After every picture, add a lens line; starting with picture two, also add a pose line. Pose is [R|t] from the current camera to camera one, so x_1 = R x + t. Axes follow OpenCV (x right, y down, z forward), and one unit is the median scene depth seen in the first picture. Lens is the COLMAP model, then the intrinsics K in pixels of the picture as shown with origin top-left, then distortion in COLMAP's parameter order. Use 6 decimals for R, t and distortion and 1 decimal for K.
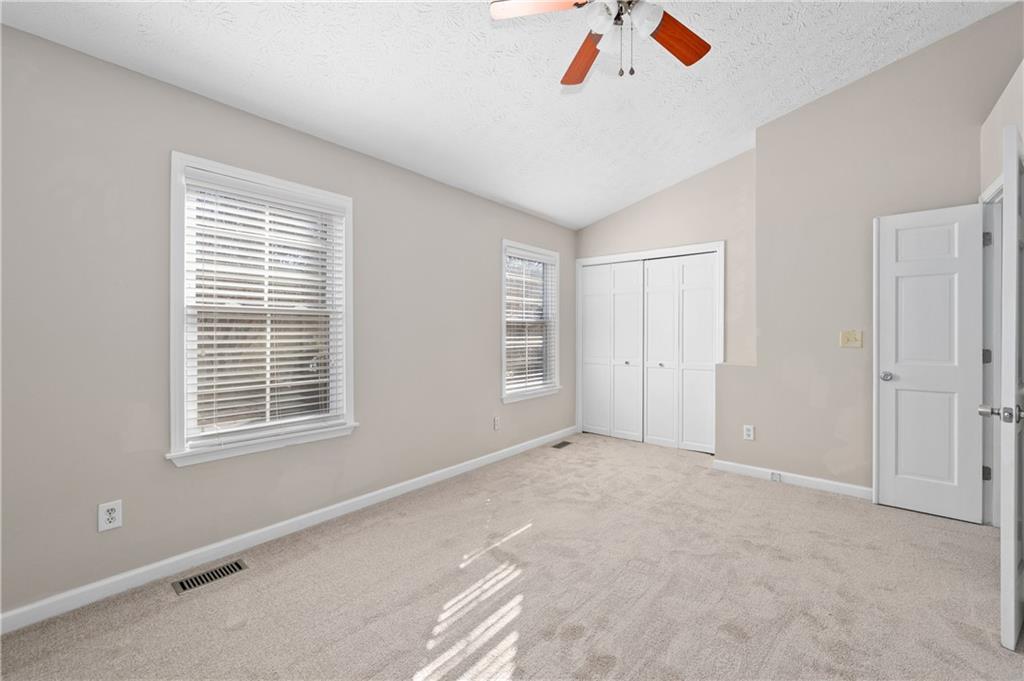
lens RADIAL K [[418.0, 0, 515.5], [0, 418.0, 335.6], [0, 0, 1]] dist [-0.000899, 0.000126]
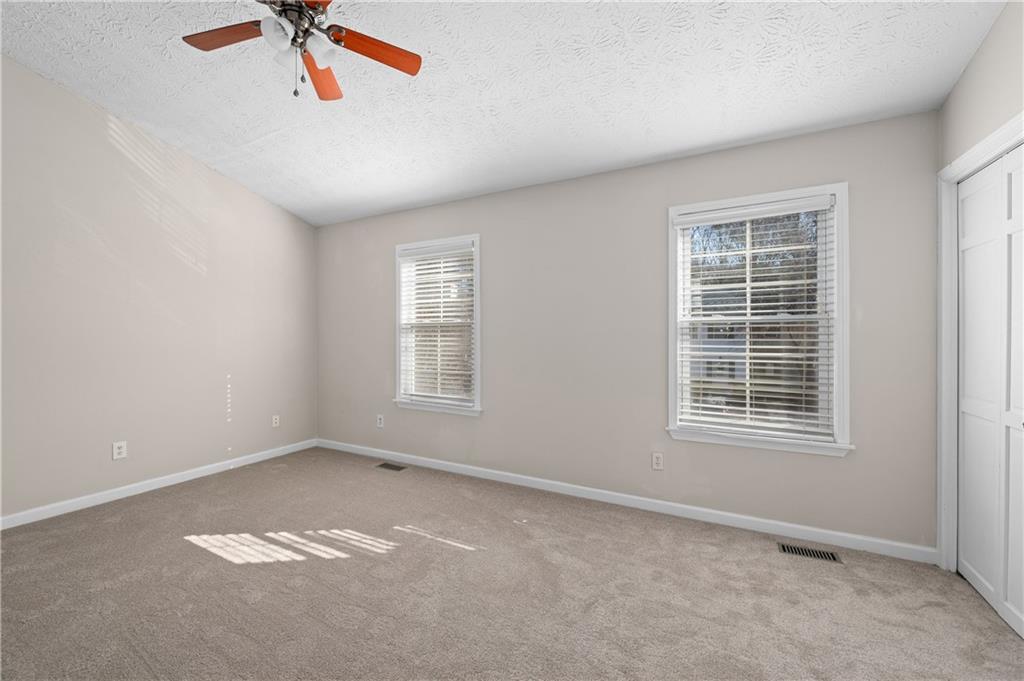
lens RADIAL K [[418.0, 0, 509.3], [0, 418.0, 337.8], [0, 0, 1]] dist [-0.000899, 0.000126]
pose [[0.186421, 0.008202, -0.982436, 1.012773], [-0.005200, 0.999959, 0.007361, -0.021020], [0.982456, 0.003737, 0.186456, 0.964861]]
